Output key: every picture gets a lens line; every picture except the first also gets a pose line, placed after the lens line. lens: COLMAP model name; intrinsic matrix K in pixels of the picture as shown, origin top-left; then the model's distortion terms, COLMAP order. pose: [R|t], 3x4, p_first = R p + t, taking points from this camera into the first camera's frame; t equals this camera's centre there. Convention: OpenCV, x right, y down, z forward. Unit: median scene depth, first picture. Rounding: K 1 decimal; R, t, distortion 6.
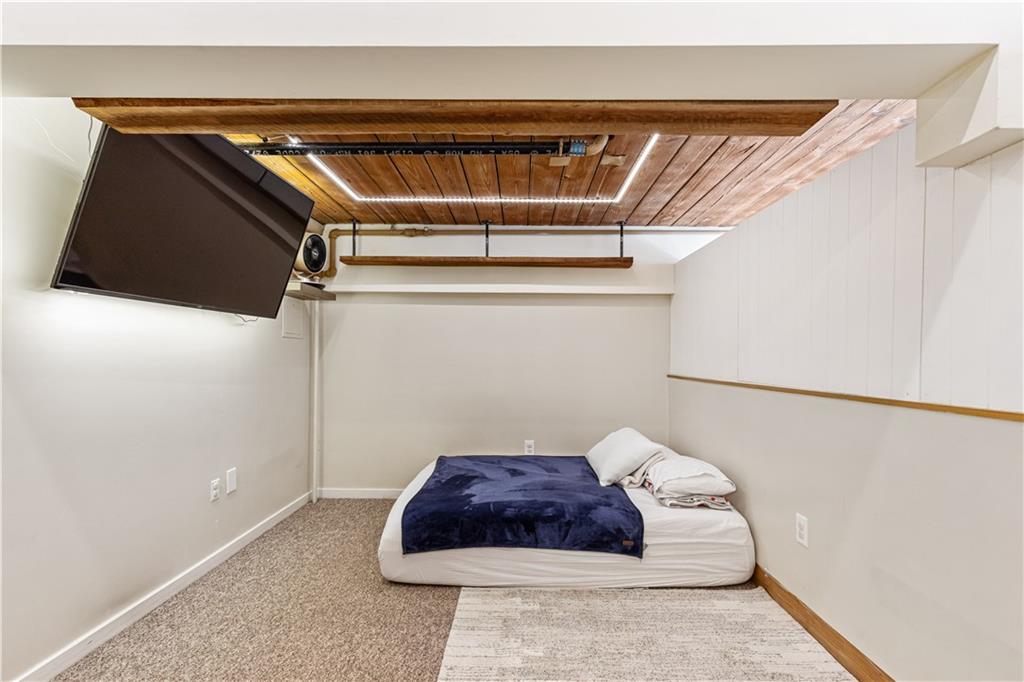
lens RADIAL K [[468.0, 0, 516.4], [0, 468.0, 348.9], [0, 0, 1]] dist [0.009218, -0.002406]
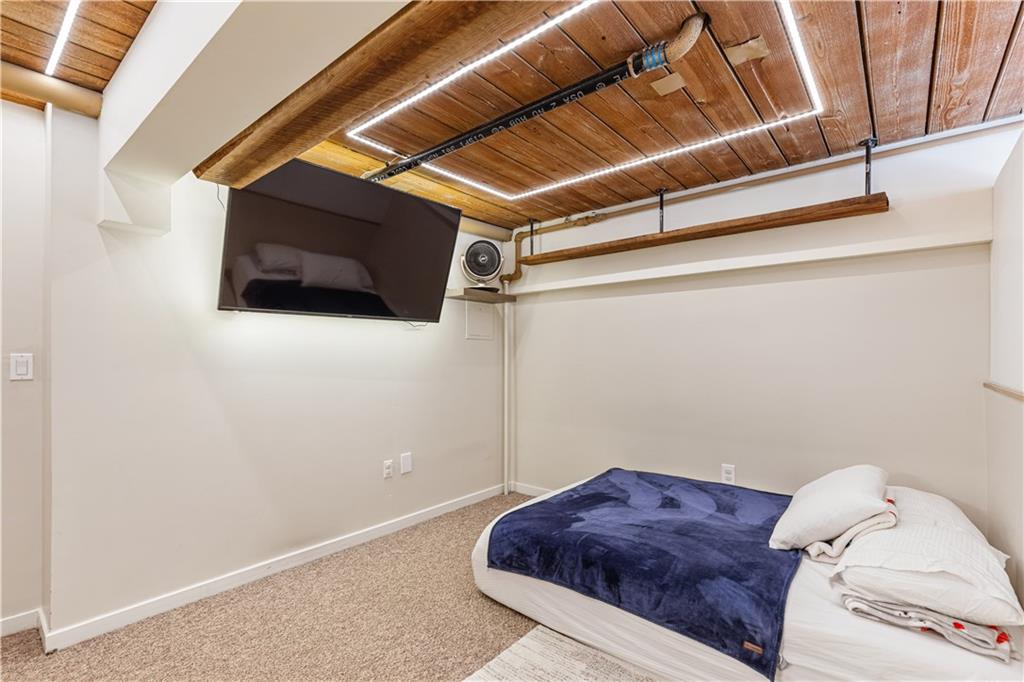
lens RADIAL K [[468.0, 0, 510.8], [0, 468.0, 349.0], [0, 0, 1]] dist [0.009218, -0.002406]
pose [[0.774450, -0.019268, -0.632342, 0.318741], [0.019898, 0.999783, -0.006094, 0.008060], [0.632323, -0.007863, 0.774665, 0.249270]]
